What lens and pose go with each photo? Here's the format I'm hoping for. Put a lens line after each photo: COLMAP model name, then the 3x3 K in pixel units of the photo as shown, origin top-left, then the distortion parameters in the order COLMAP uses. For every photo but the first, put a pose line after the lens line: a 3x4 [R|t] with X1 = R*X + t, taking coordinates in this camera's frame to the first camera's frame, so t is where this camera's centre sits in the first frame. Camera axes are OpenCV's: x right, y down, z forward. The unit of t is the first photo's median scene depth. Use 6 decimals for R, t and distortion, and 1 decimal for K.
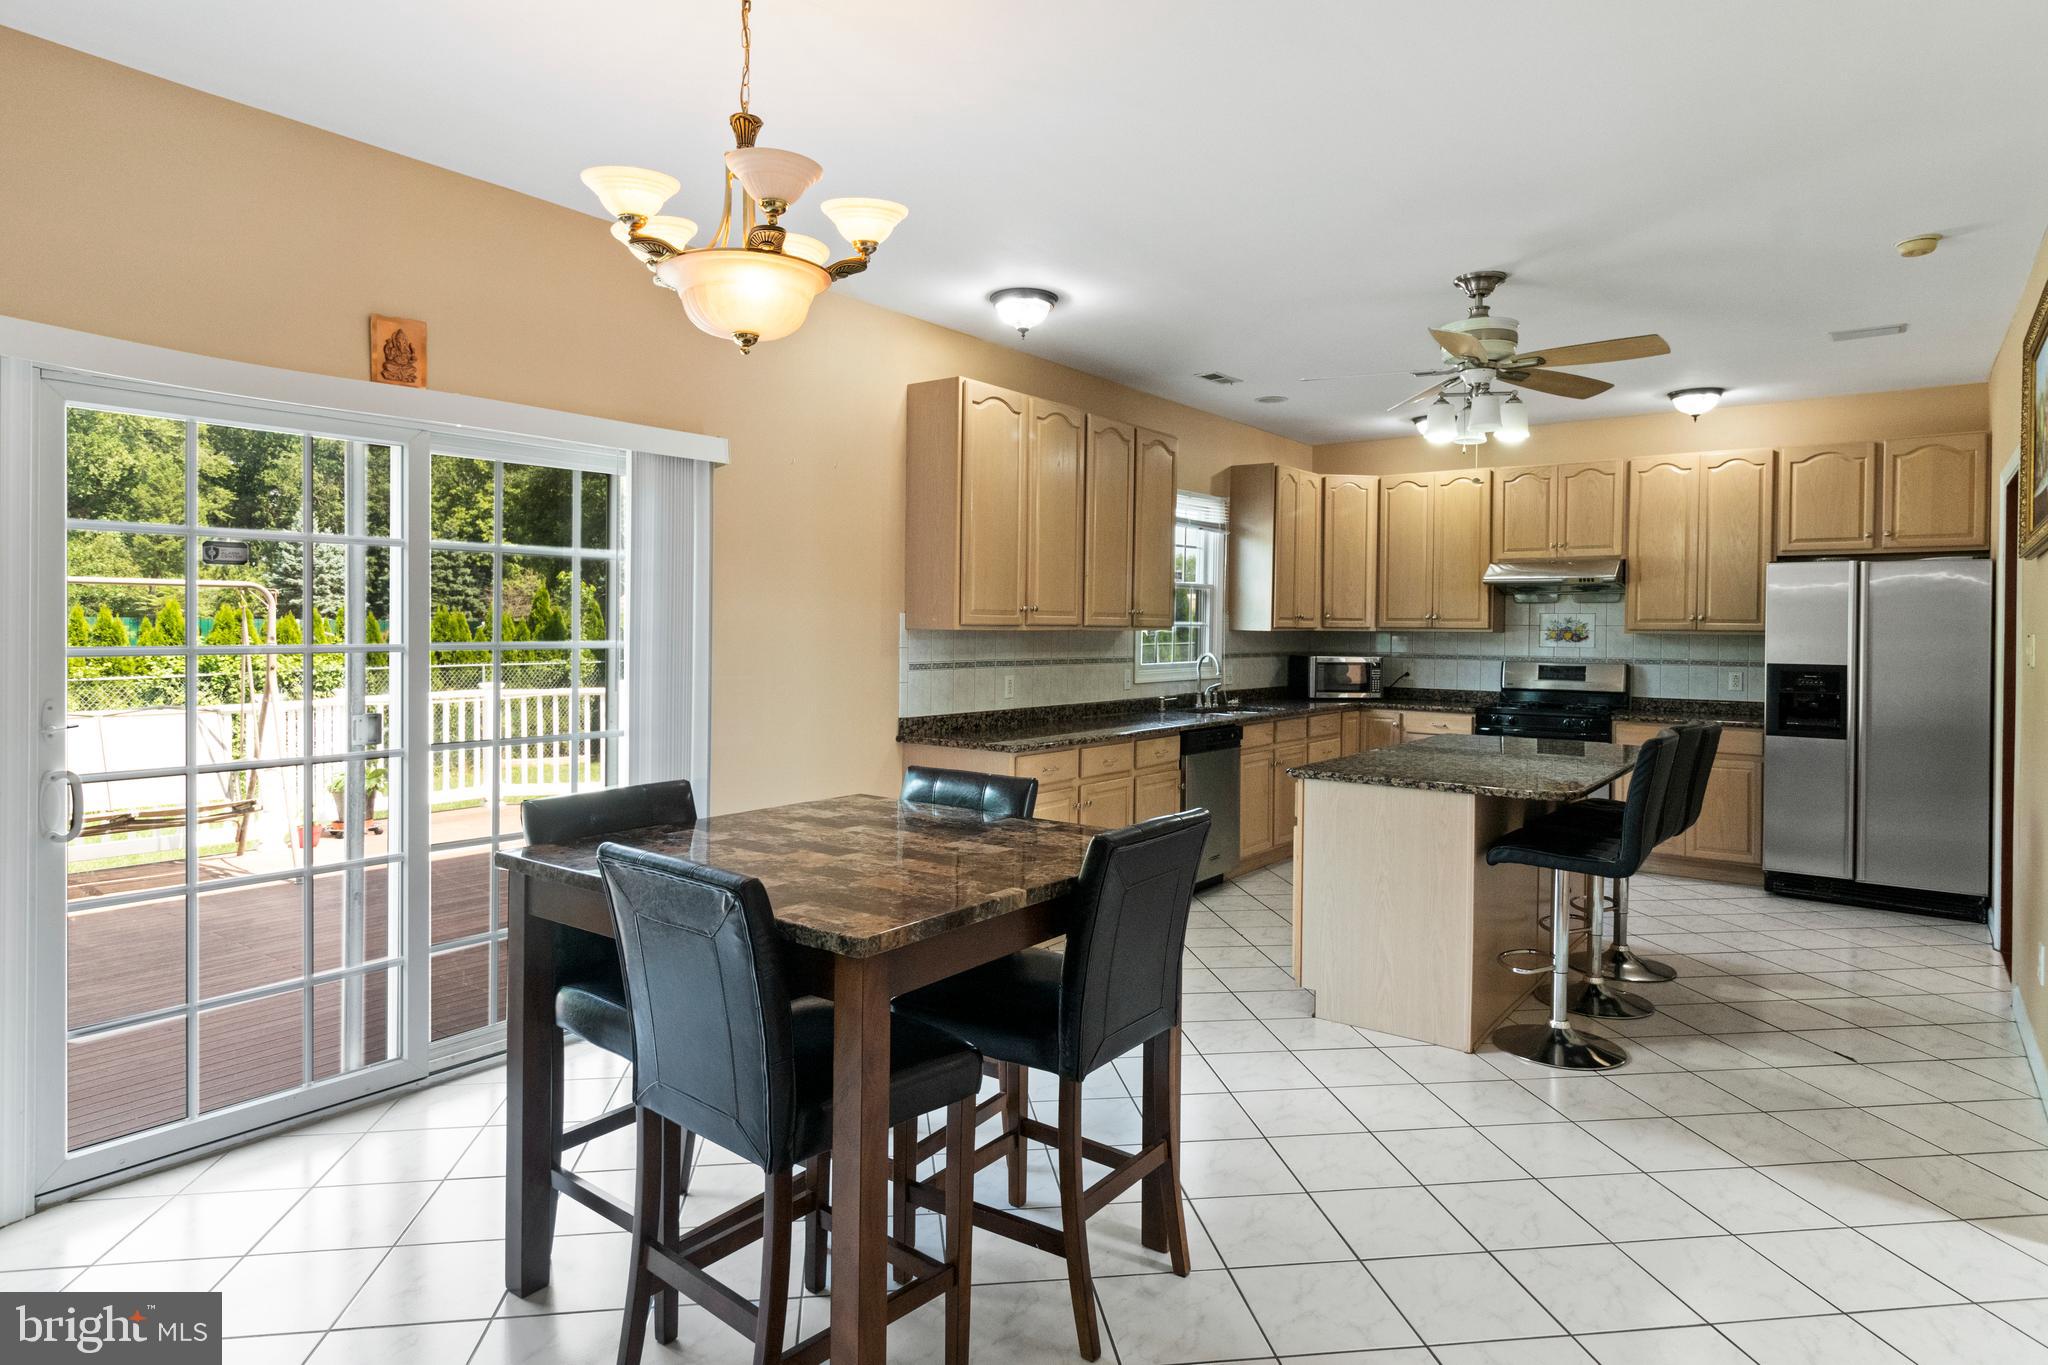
lens RADIAL K [[1103.2, 0, 1029.1], [0, 1103.2, 634.6], [0, 0, 1]] dist [-0.000181, -0.000887]
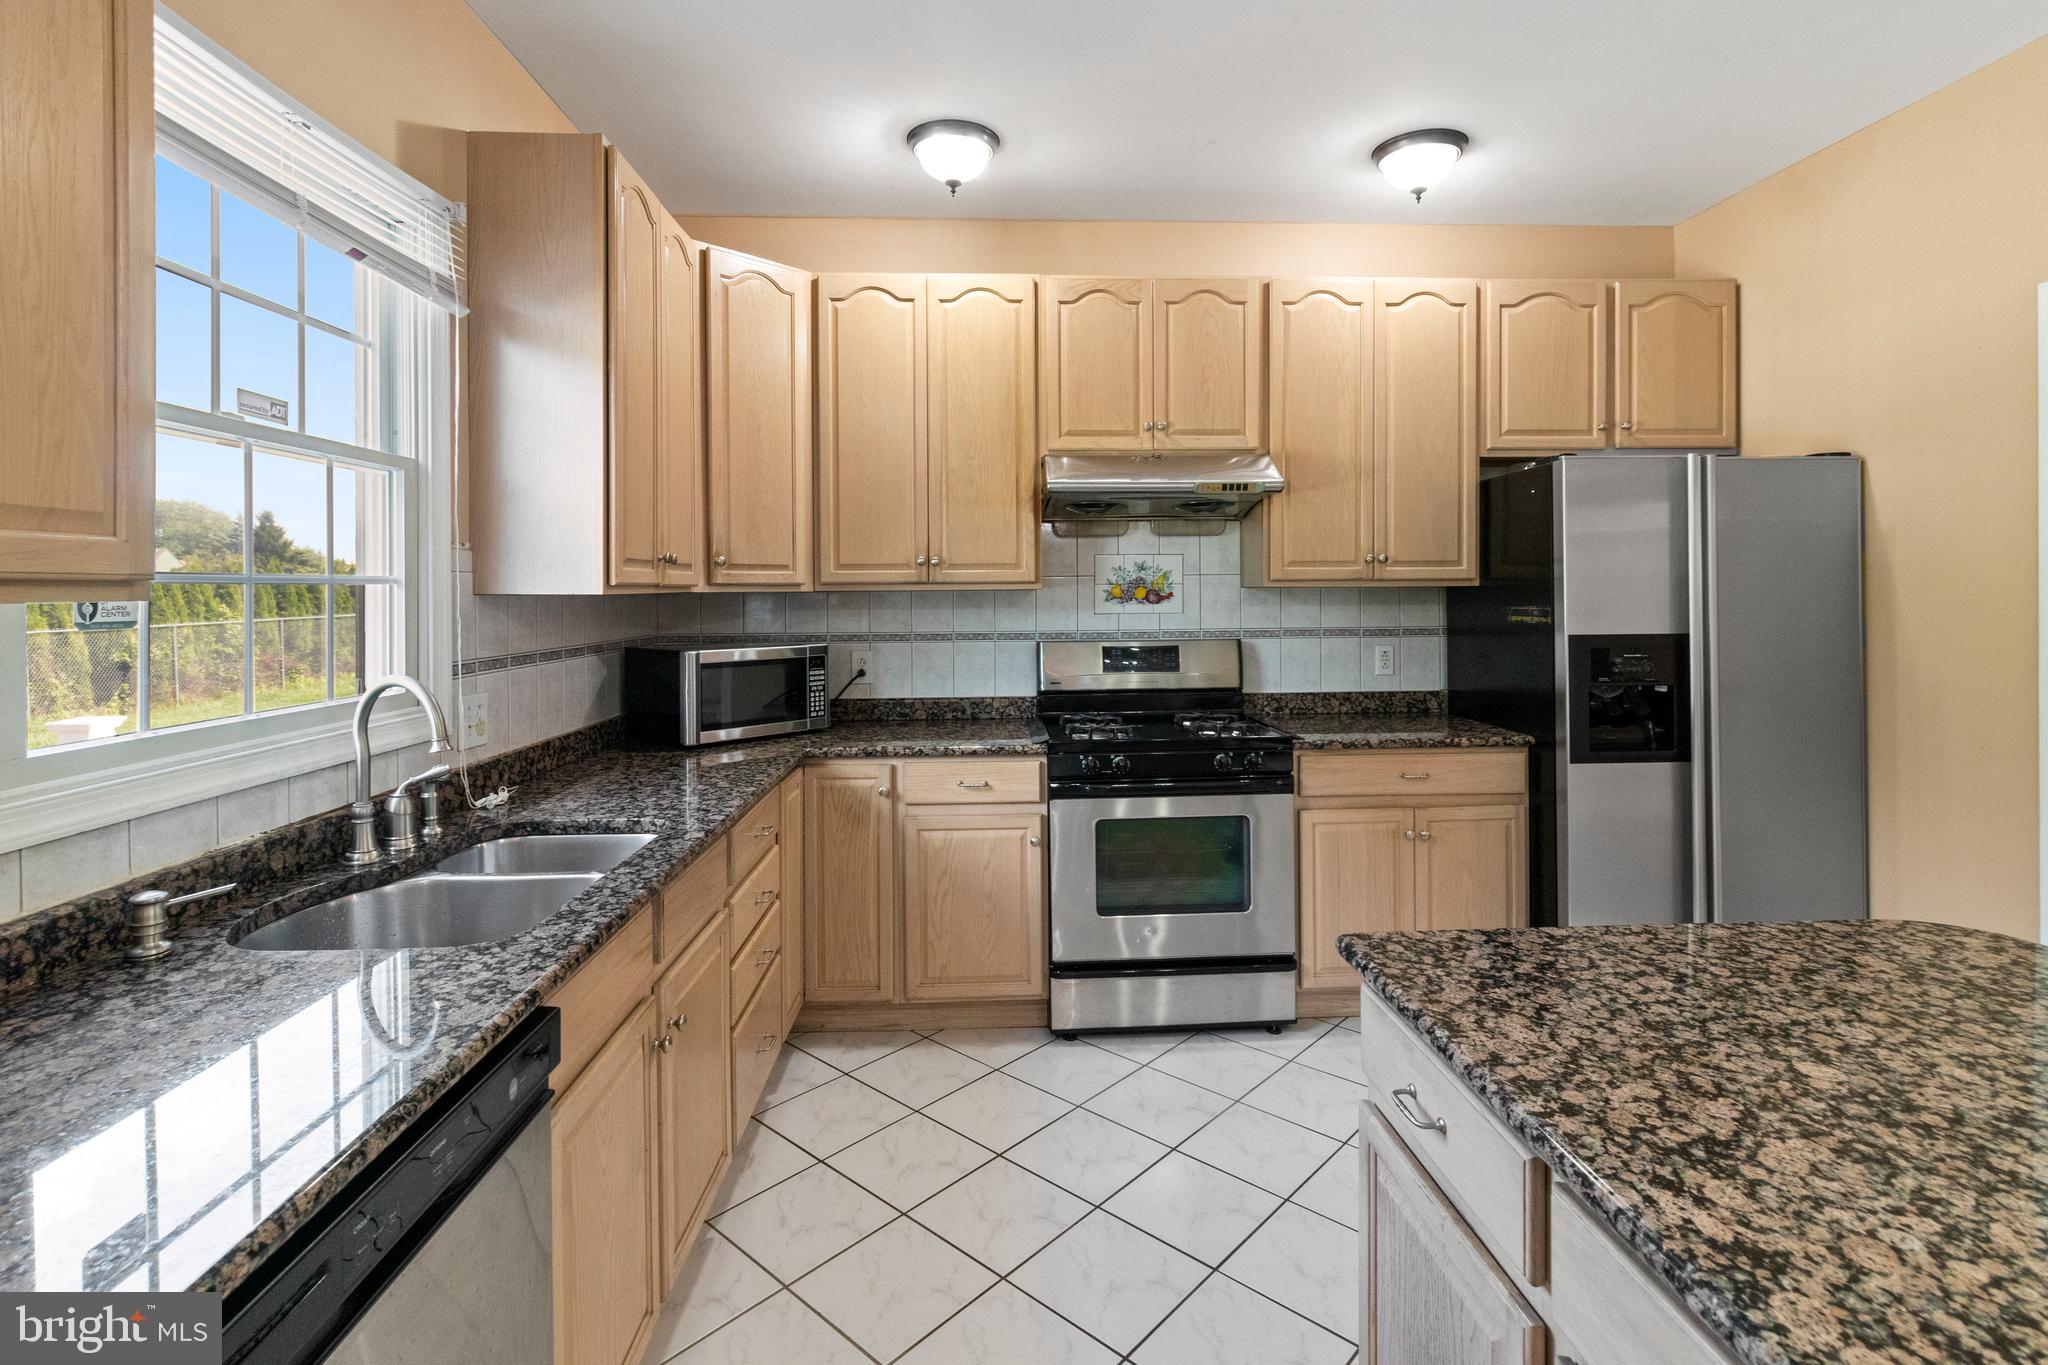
lens RADIAL K [[979.7, 0, 1032.0], [0, 979.7, 594.3], [0, 0, 1]] dist [0.001741, 0.000519]
pose [[0.762262, -0.018447, 0.647005, 0.120454], [0.020743, 0.999777, 0.004066, -0.001634], [-0.646936, 0.010322, 0.762475, 0.679557]]
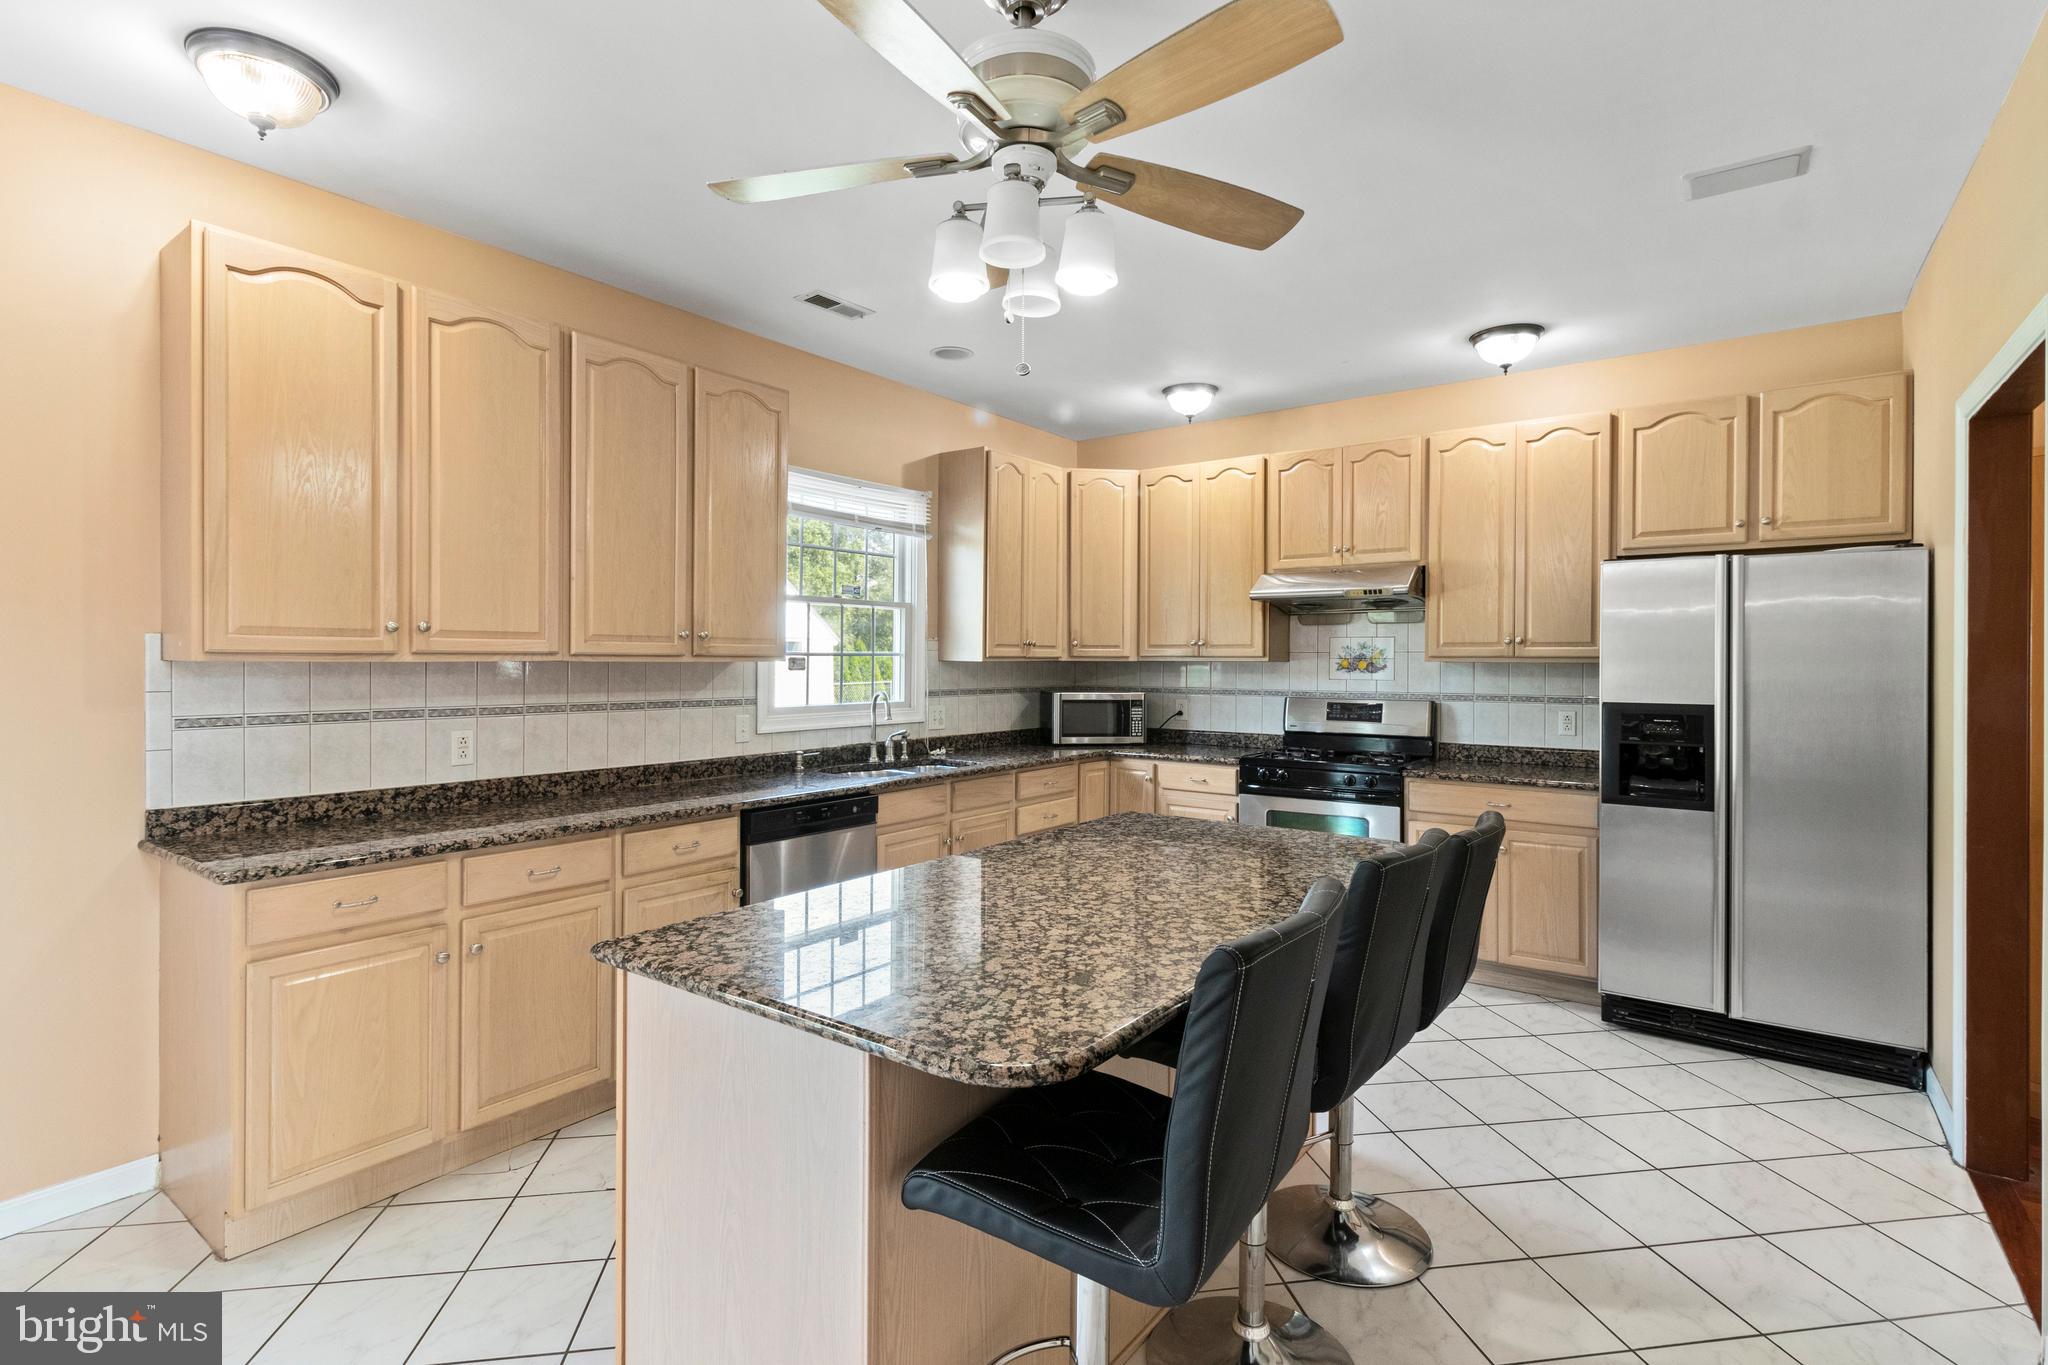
lens RADIAL K [[951.8, 0, 1017.0], [0, 951.8, 663.6], [0, 0, 1]] dist [-0.002647, 0.000063]
pose [[0.999835, -0.006372, 0.017002, 0.239174], [0.006441, 0.999971, -0.003988, 0.001172], [-0.016976, 0.004096, 0.999848, 0.334166]]
